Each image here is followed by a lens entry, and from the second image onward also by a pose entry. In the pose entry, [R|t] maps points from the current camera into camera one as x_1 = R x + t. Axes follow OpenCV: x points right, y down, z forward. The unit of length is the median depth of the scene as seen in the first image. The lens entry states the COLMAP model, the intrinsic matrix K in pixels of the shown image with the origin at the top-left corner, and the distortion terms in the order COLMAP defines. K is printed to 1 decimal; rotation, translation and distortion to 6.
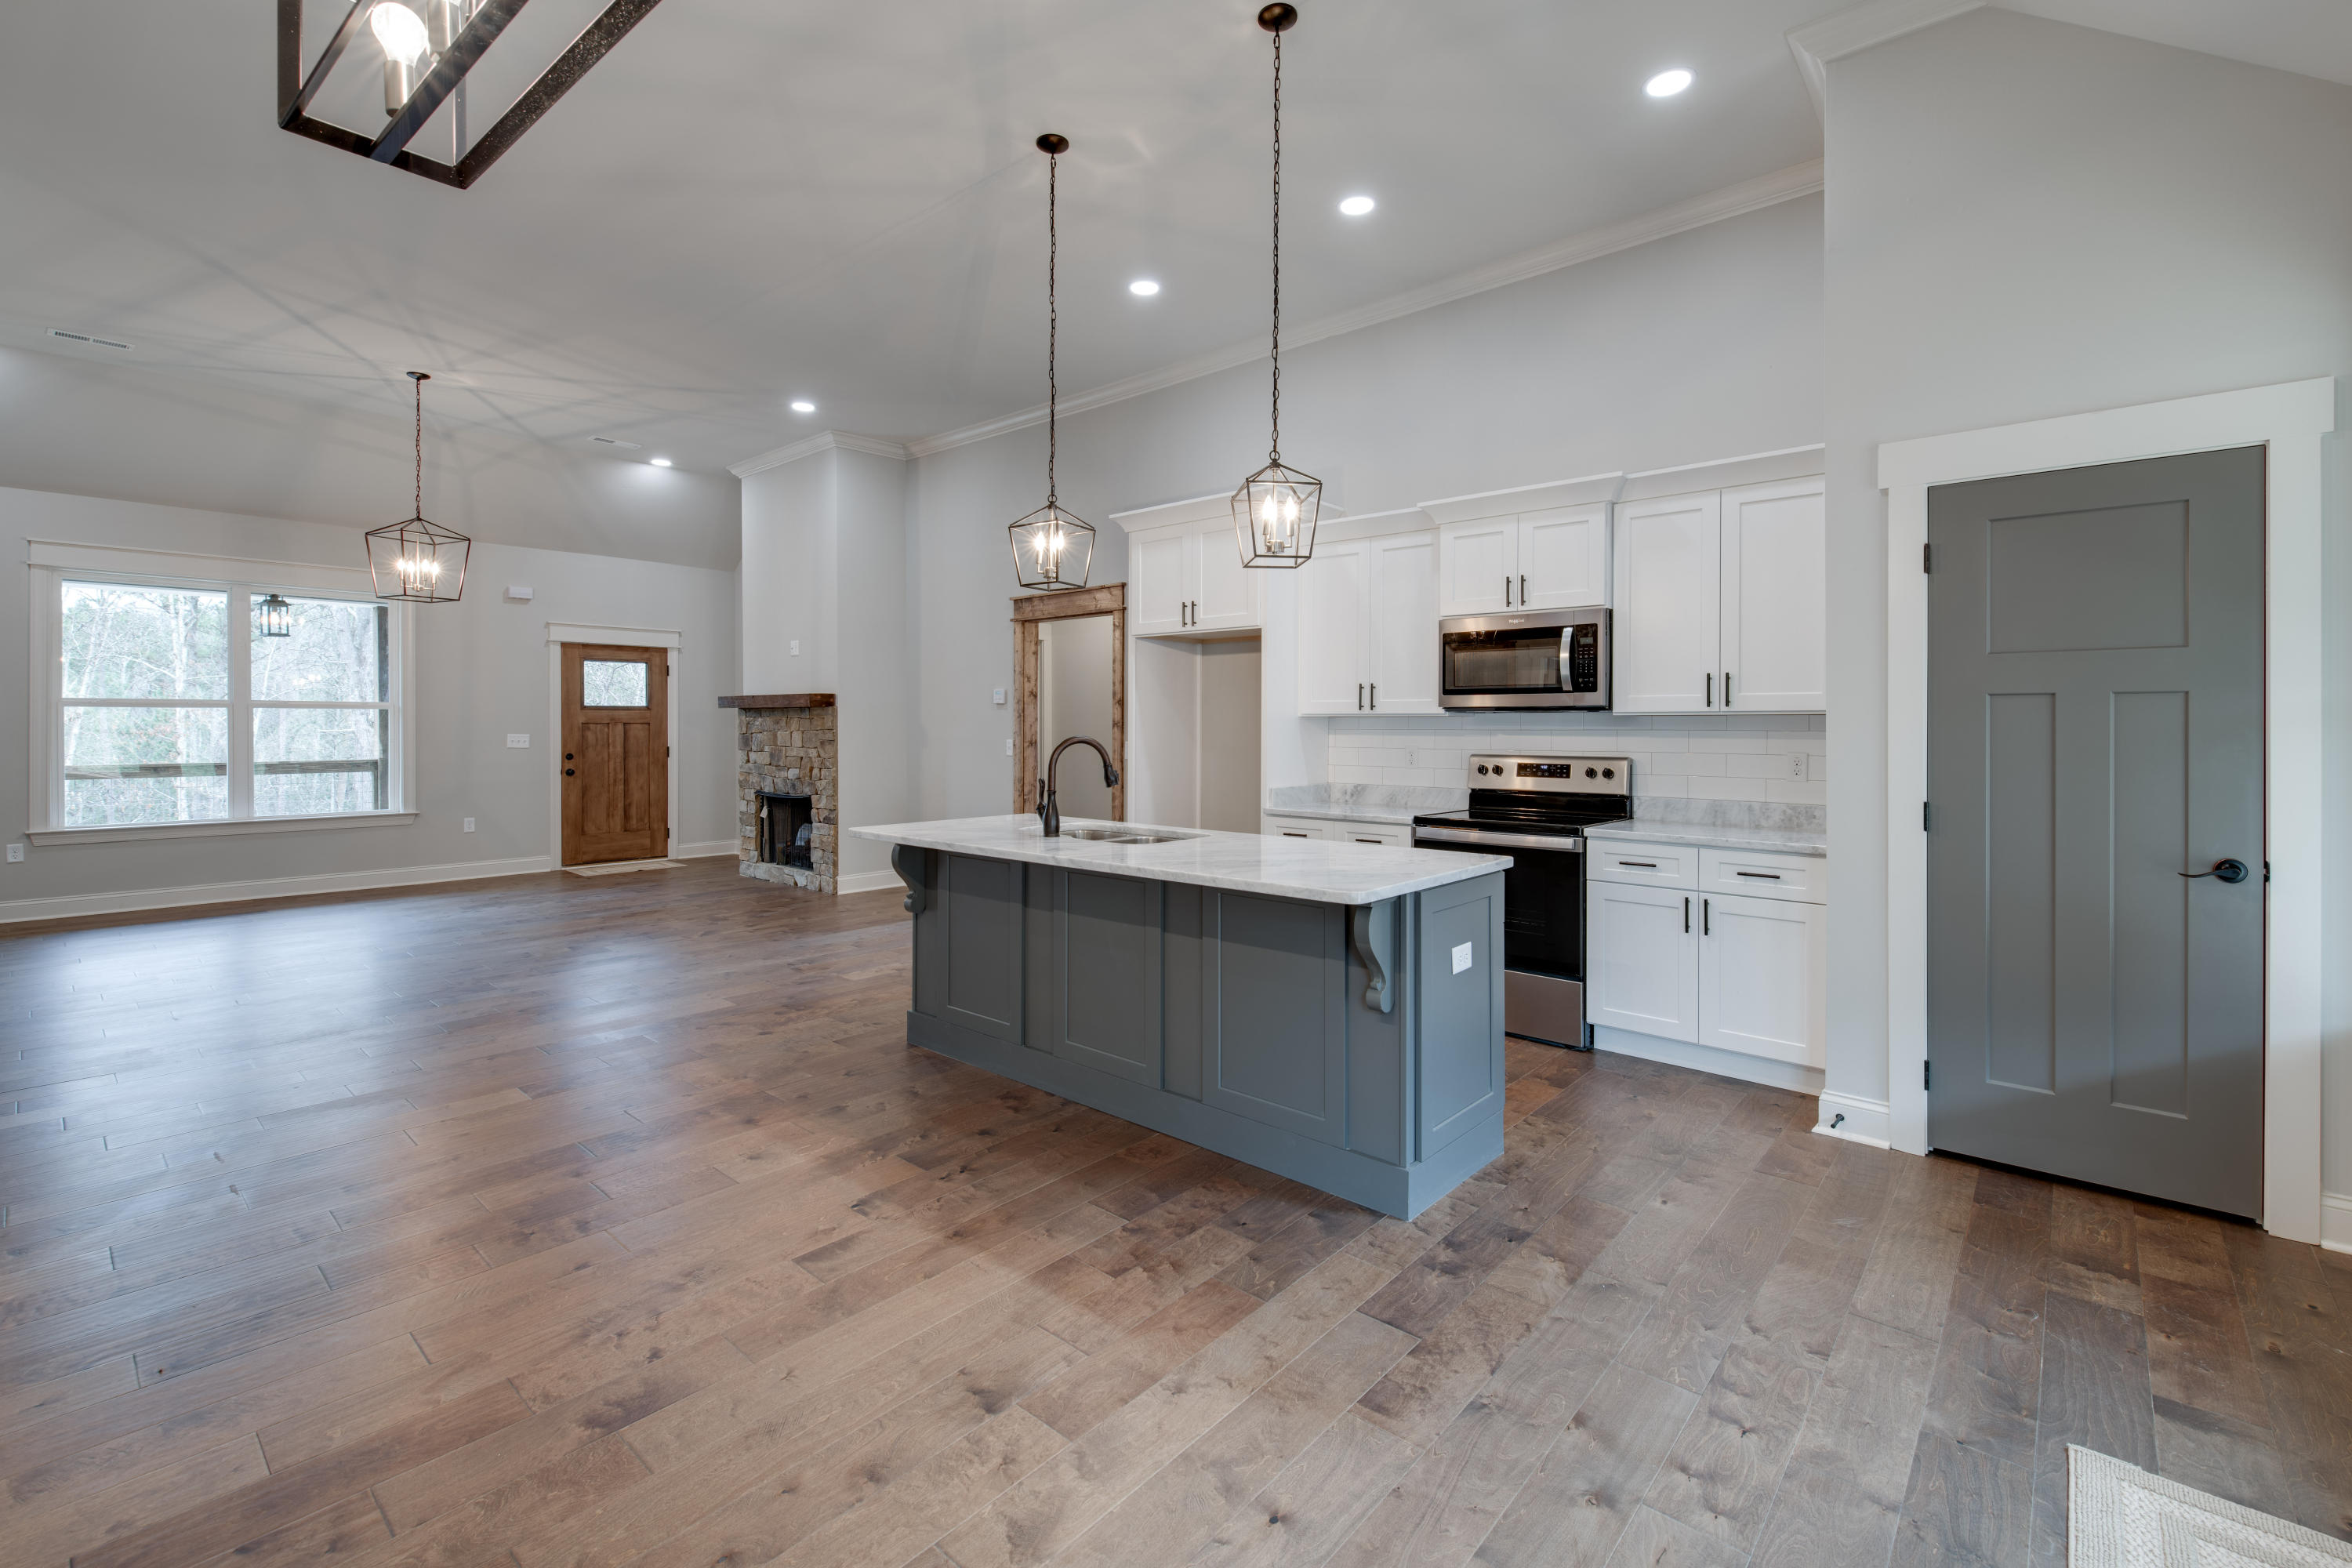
lens RADIAL K [[1004.3, 0, 1178.7], [0, 1004.3, 741.4], [0, 0, 1]] dist [-0.000396, 0.000005]
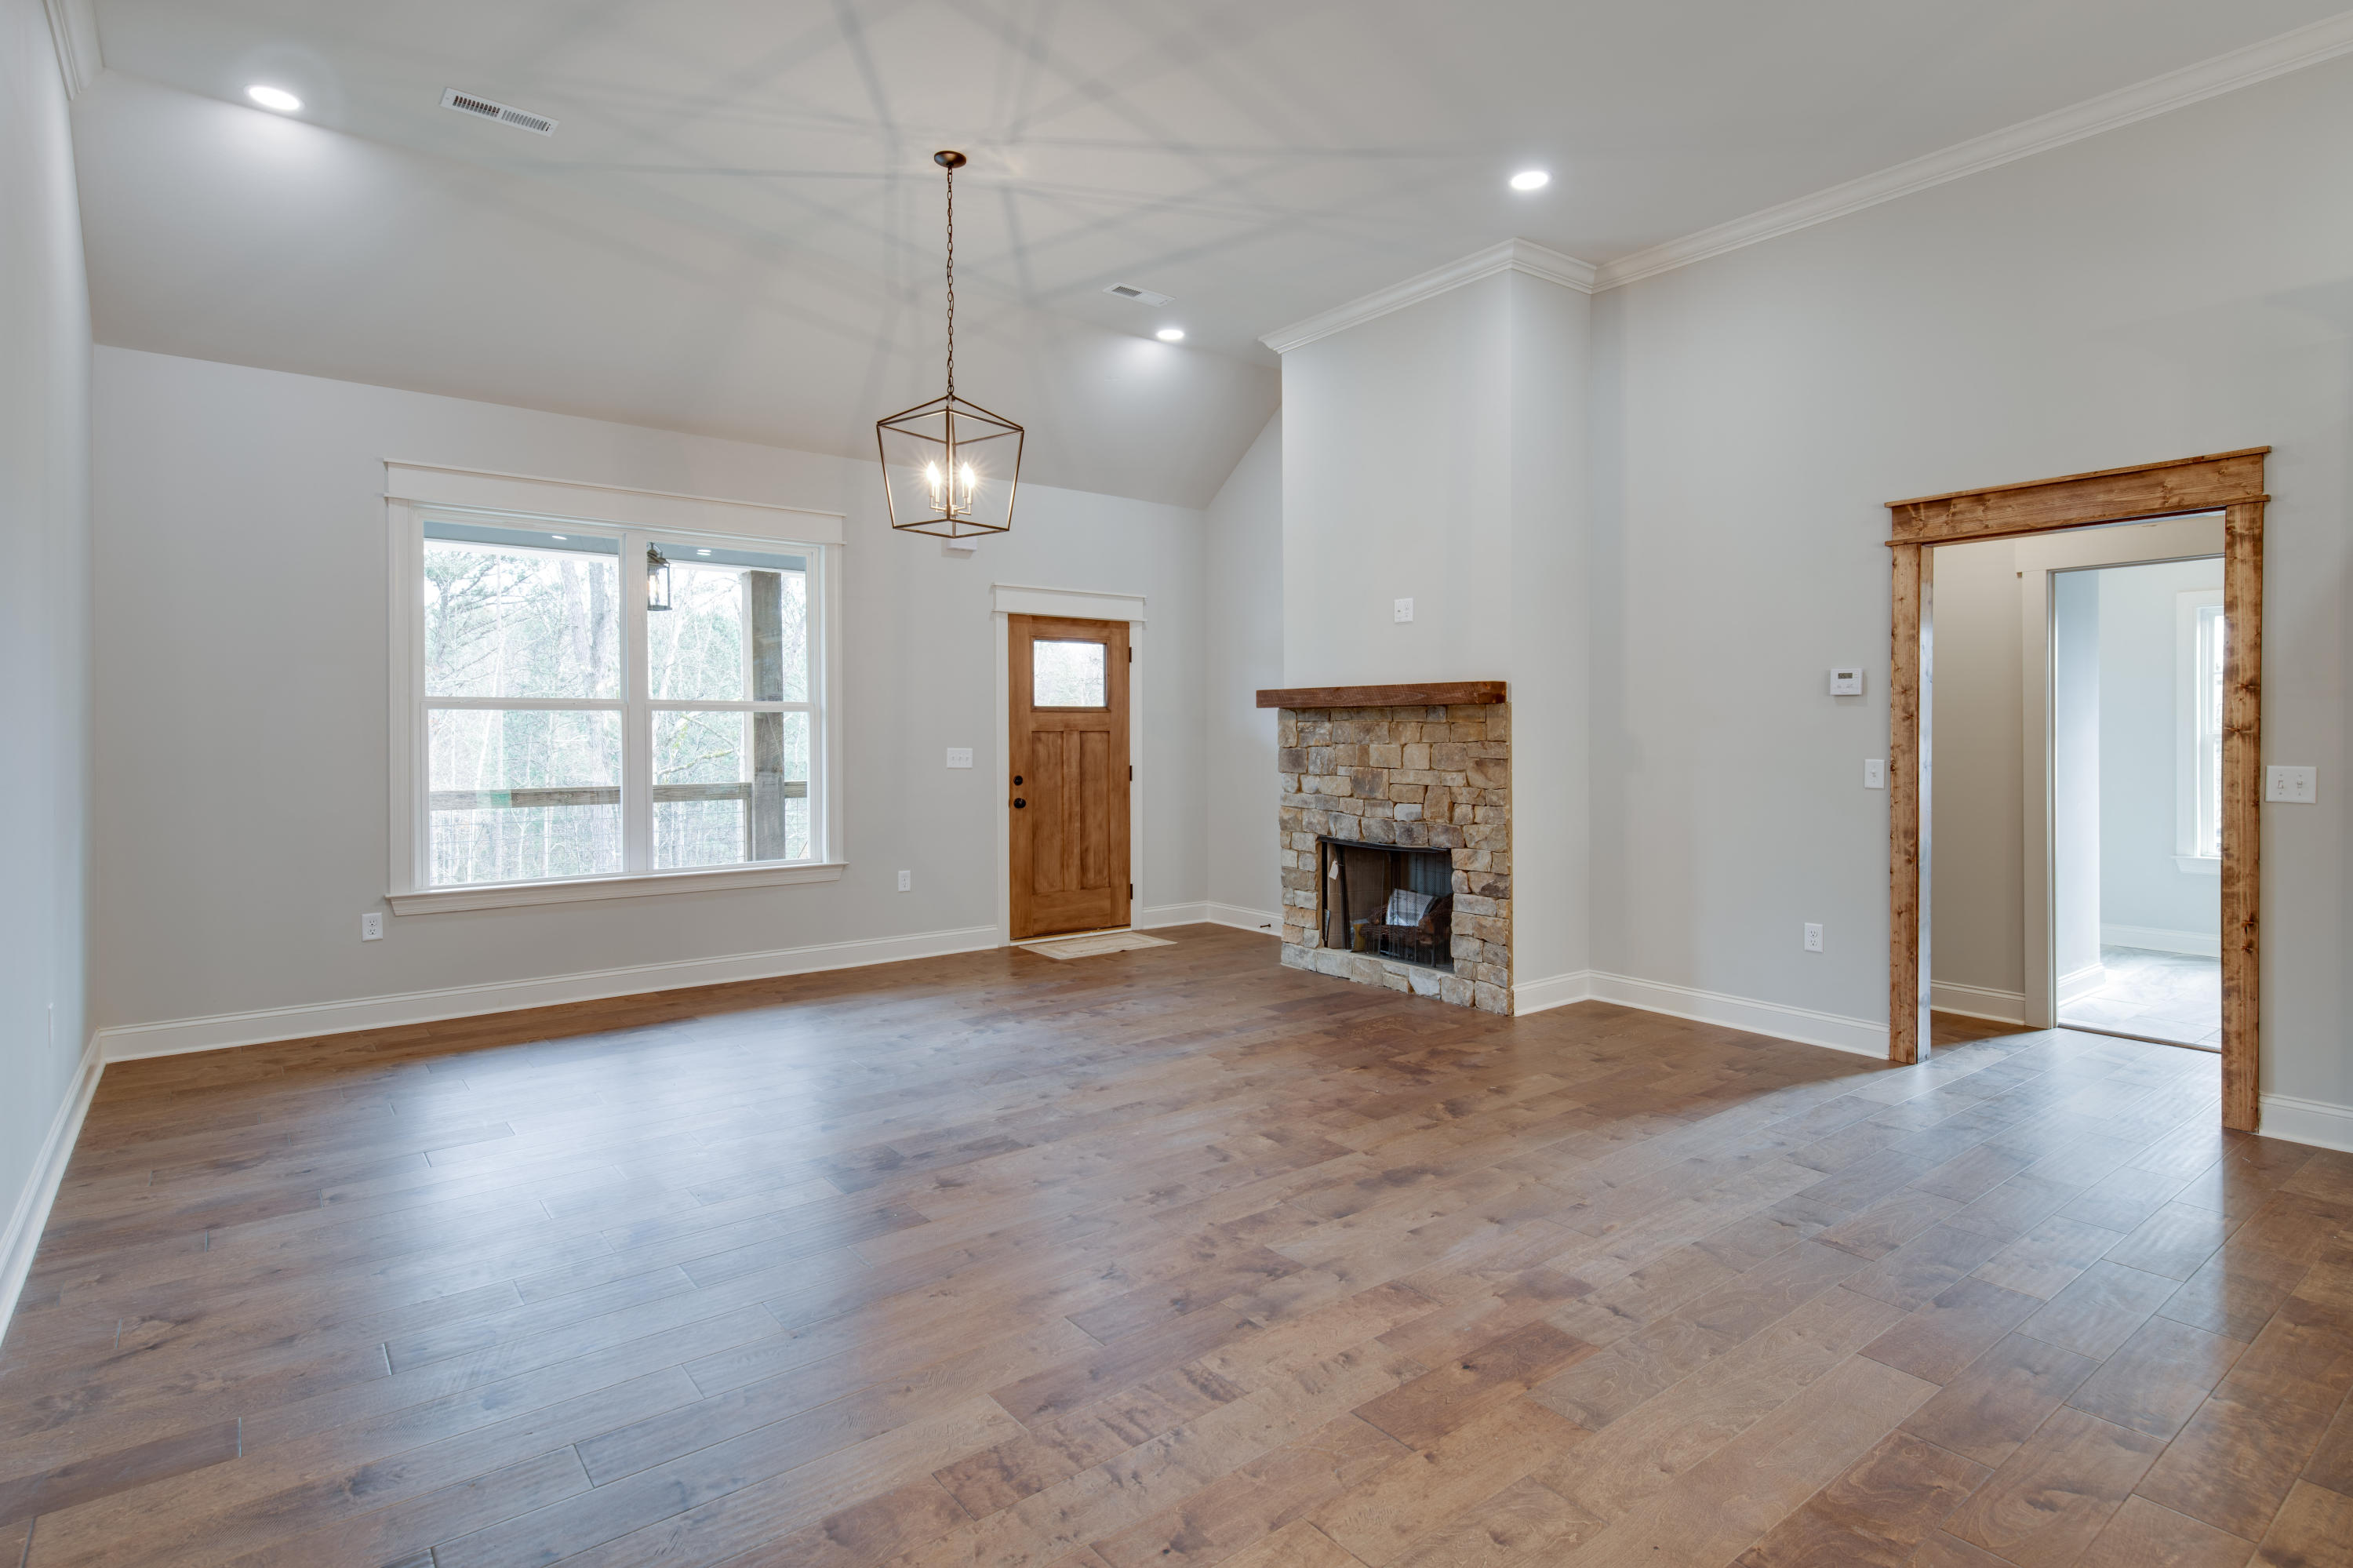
lens RADIAL K [[1182.9, 0, 1177.2], [0, 1182.9, 750.7], [0, 0, 1]] dist [0.028226, 0.000069]
pose [[0.981733, 0.000883, -0.190262, -0.378712], [-0.000851, 1.000000, 0.000250, -0.005872], [0.190262, -0.000083, 0.981733, 0.249265]]
